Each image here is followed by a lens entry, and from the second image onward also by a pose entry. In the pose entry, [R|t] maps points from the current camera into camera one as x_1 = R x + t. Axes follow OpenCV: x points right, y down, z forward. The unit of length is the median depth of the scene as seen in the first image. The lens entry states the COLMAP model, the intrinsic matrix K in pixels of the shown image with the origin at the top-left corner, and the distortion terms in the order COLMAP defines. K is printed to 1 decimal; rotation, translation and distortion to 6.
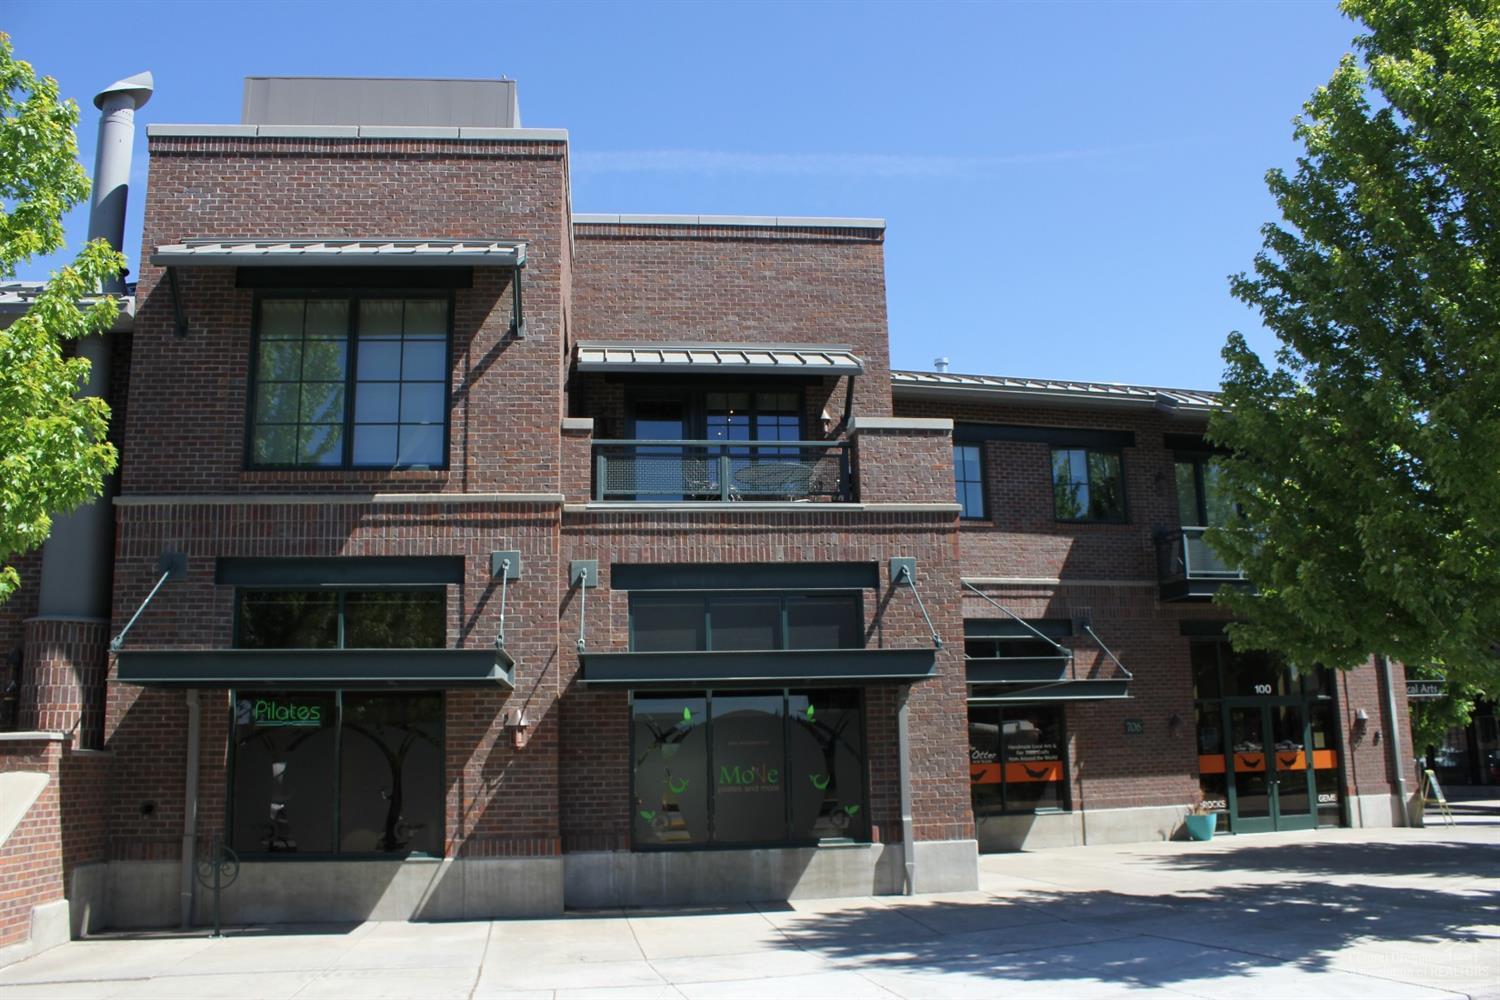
lens RADIAL K [[1239.9, 0, 749.0], [0, 1239.9, 533.3], [0, 0, 1]] dist [-0.174441, 0.157621]
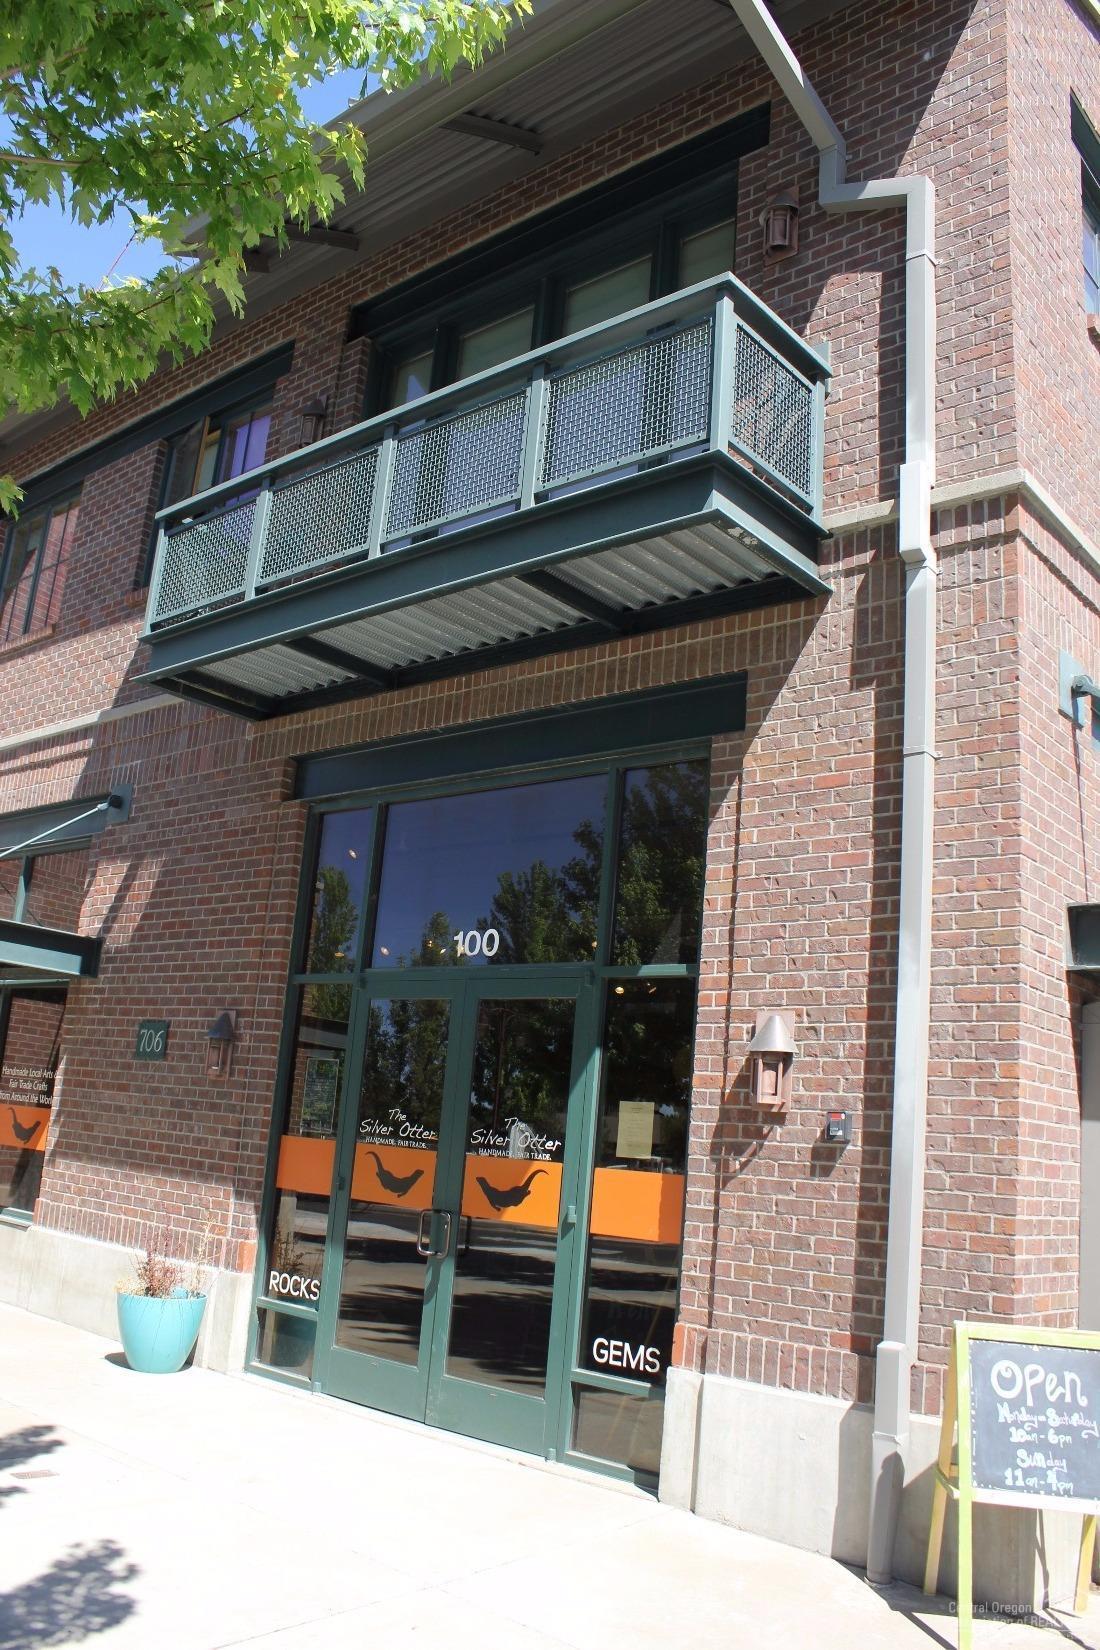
lens RADIAL K [[1363.9, 0, 520.4], [0, 1363.9, 821.7], [0, 0, 1]] dist [-0.174441, 0.157621]
pose [[0.569186, -0.123873, -0.812824, 1.000095], [0.053198, 0.992063, -0.113936, 0.193674], [0.820486, 0.021610, 0.571258, 1.135009]]
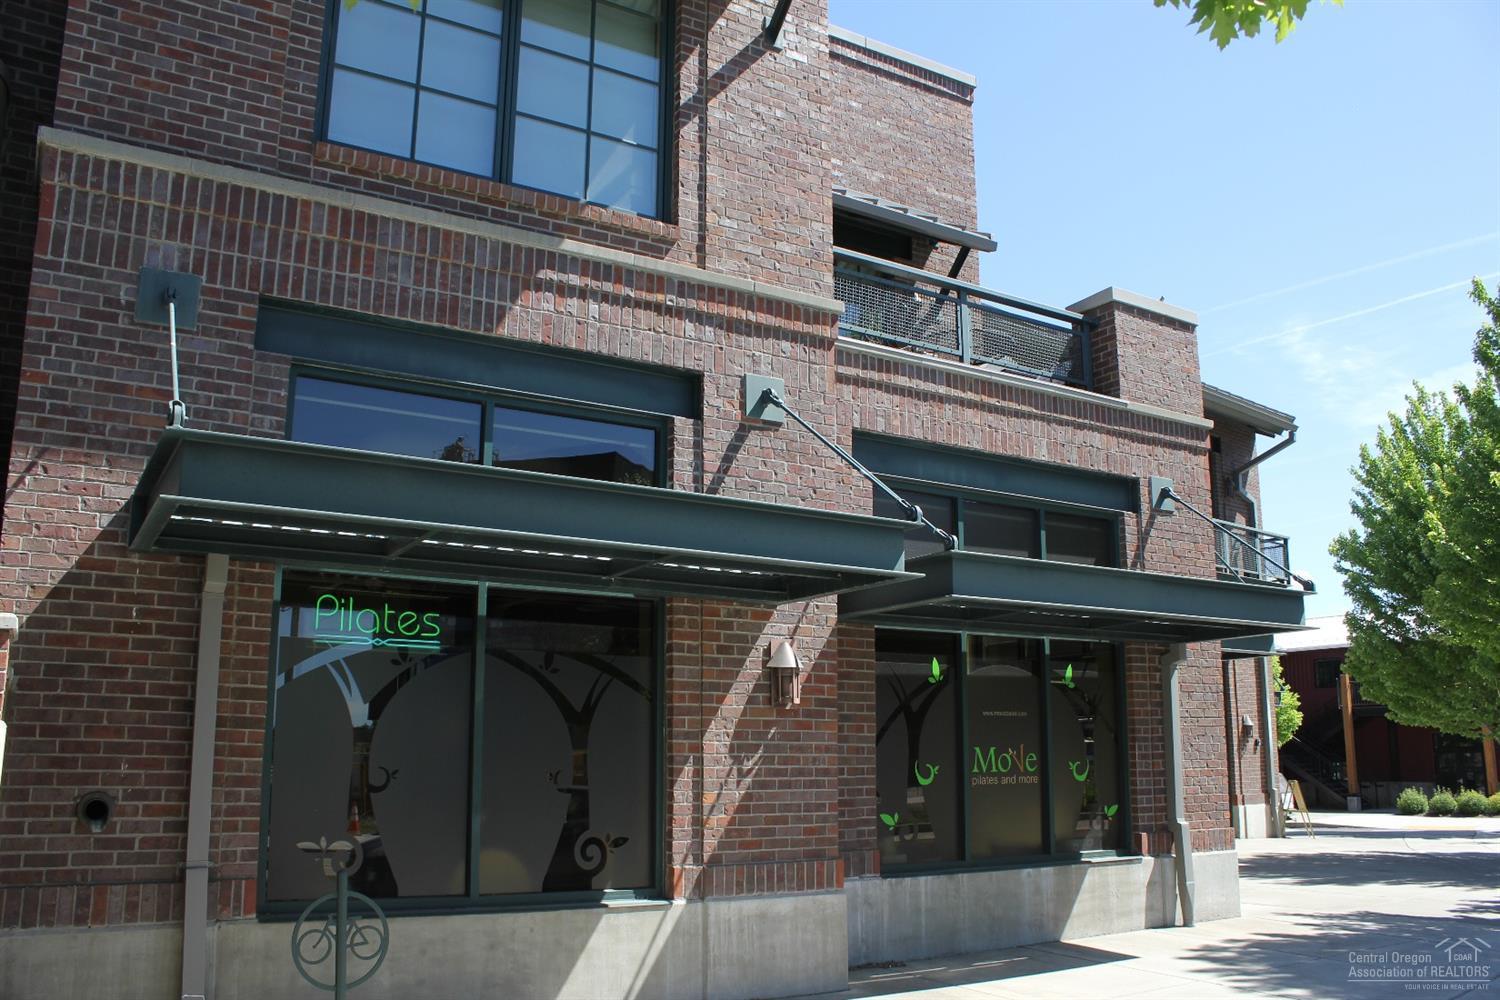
lens RADIAL K [[1239.9, 0, 749.0], [0, 1239.9, 533.3], [0, 0, 1]] dist [-0.174441, 0.157621]
pose [[0.905005, 0.102266, 0.412926, -0.442031], [-0.101622, 0.994543, -0.023585, 0.104729], [-0.413085, -0.020618, 0.910459, 0.455539]]
